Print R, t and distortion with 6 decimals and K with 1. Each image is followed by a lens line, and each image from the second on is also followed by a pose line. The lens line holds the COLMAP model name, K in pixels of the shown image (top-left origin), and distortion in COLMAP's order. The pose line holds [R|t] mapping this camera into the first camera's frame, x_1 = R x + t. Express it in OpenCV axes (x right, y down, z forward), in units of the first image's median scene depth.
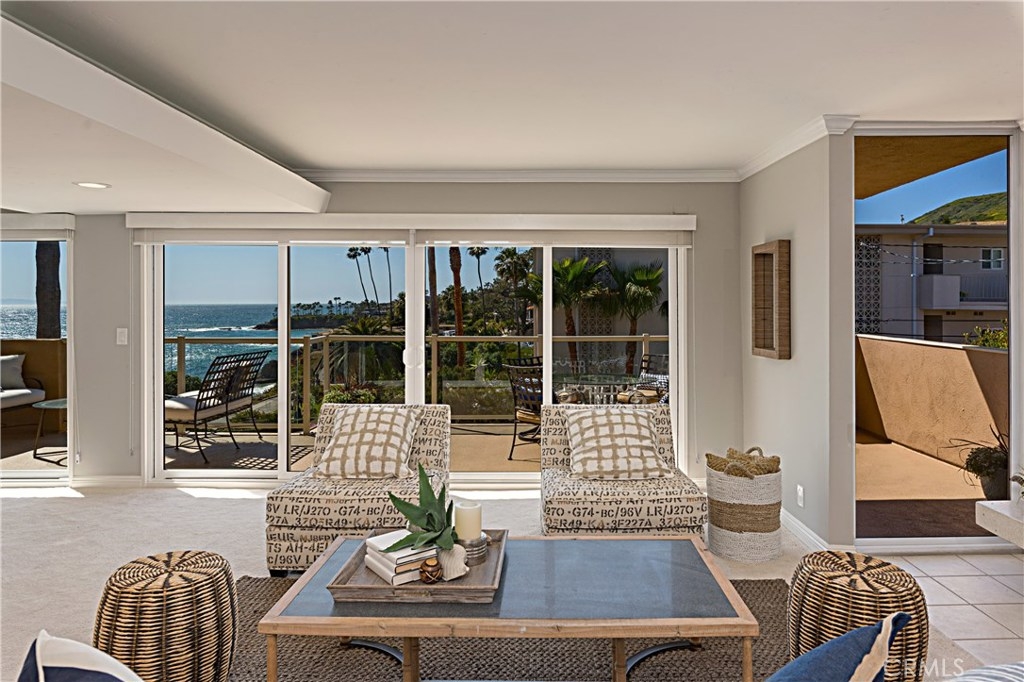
lens RADIAL K [[639.2, 0, 515.8], [0, 639.2, 303.2], [0, 0, 1]] dist [-0.005492, 0.000851]
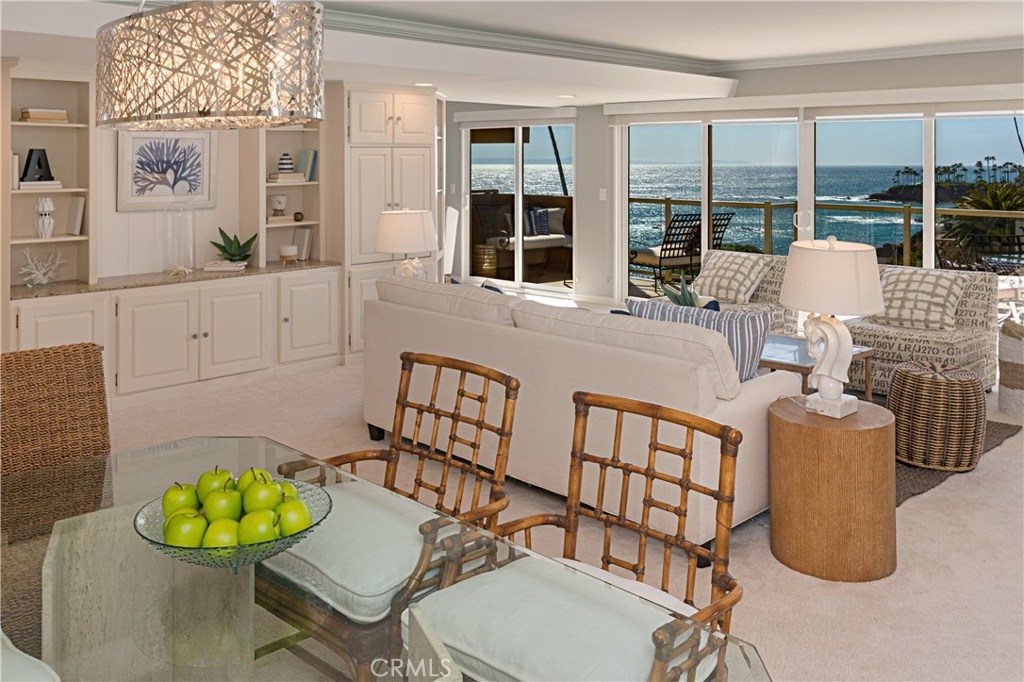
lens RADIAL K [[892.8, 0, 511.7], [0, 892.8, 181.0], [0, 0, 1]] dist [0.000219, -0.010433]
pose [[0.707191, 0.018222, -0.706788, 0.735412], [-0.004870, 0.999770, 0.020903, -0.018990], [0.707006, -0.011340, 0.707117, -0.602369]]
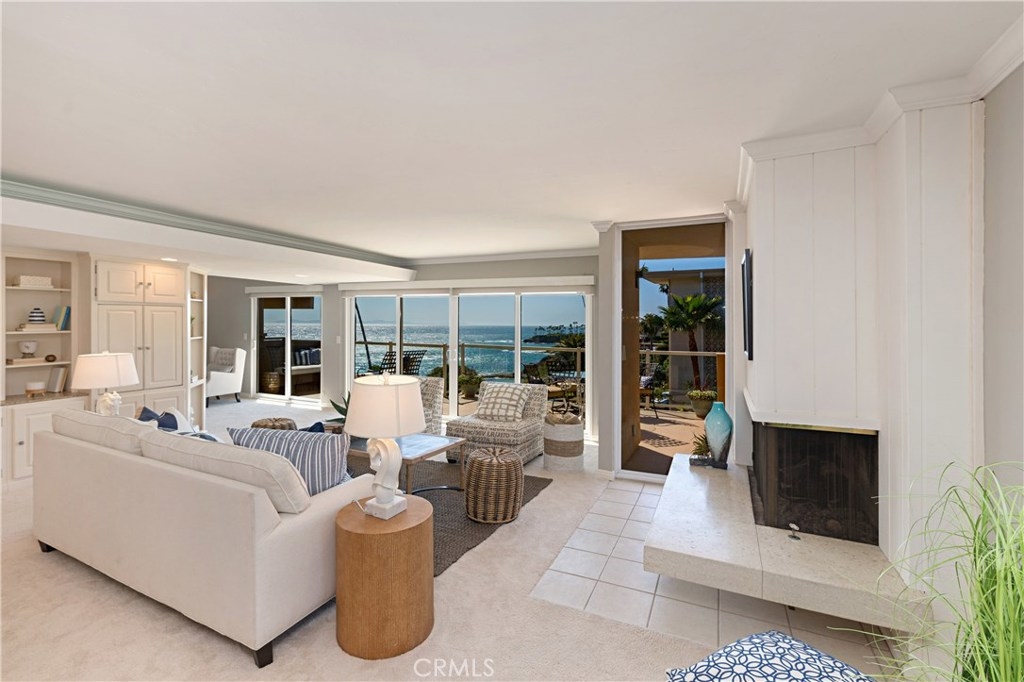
lens RADIAL K [[452.8, 0, 510.8], [0, 452.8, 338.0], [0, 0, 1]] dist [-0.002573, -0.000179]
pose [[0.905593, 0.024699, -0.423428, 0.713056], [-0.013793, 0.999490, 0.028802, -0.009066], [0.423923, -0.020243, 0.905472, -0.190802]]
